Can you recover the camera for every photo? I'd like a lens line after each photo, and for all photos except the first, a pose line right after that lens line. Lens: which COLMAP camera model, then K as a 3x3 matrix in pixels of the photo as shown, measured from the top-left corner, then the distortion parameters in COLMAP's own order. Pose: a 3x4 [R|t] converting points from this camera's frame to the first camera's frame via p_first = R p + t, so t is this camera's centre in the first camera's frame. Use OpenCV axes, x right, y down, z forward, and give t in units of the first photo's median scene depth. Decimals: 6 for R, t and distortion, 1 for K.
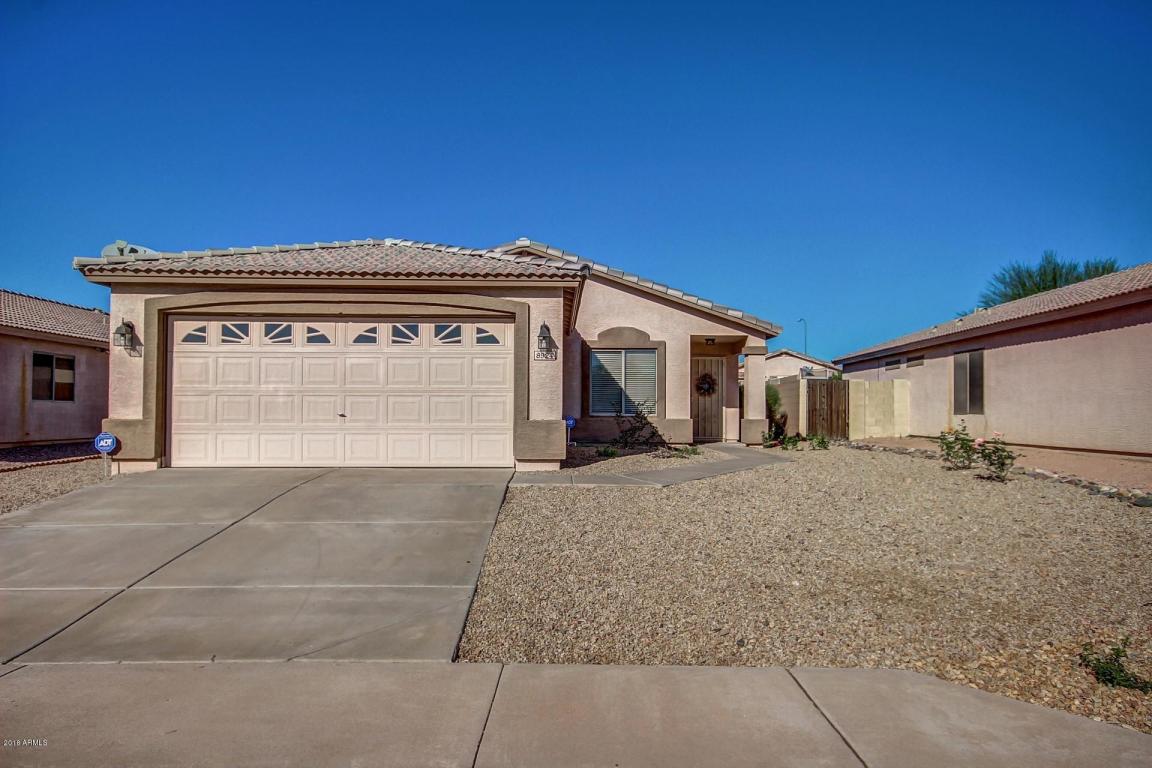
lens RADIAL K [[765.5, 0, 576.1], [0, 765.5, 398.3], [0, 0, 1]] dist [0.007062, 0.001585]
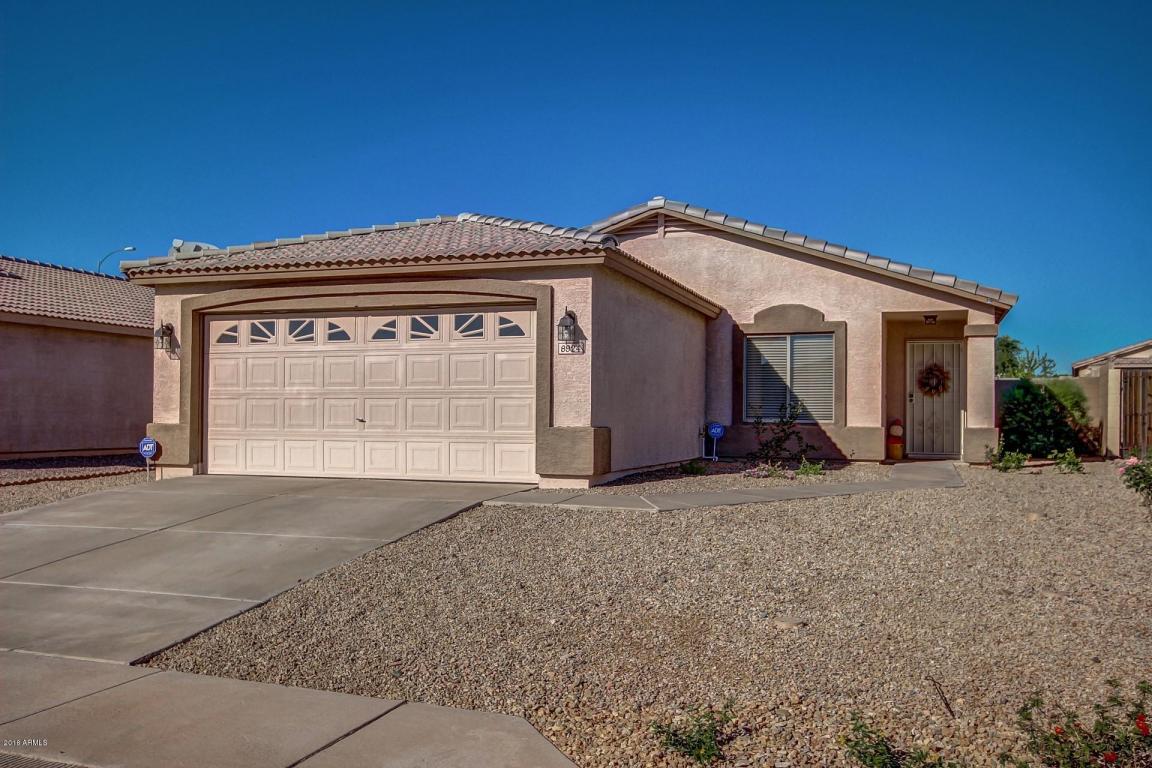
lens RADIAL K [[1016.8, 0, 575.6], [0, 1016.8, 388.2], [0, 0, 1]] dist [0.002126, -0.006340]
pose [[0.931213, -0.008076, -0.364387, 0.358768], [0.004477, 0.999933, -0.010721, -0.001505], [0.364449, 0.008352, 0.931186, -0.012828]]
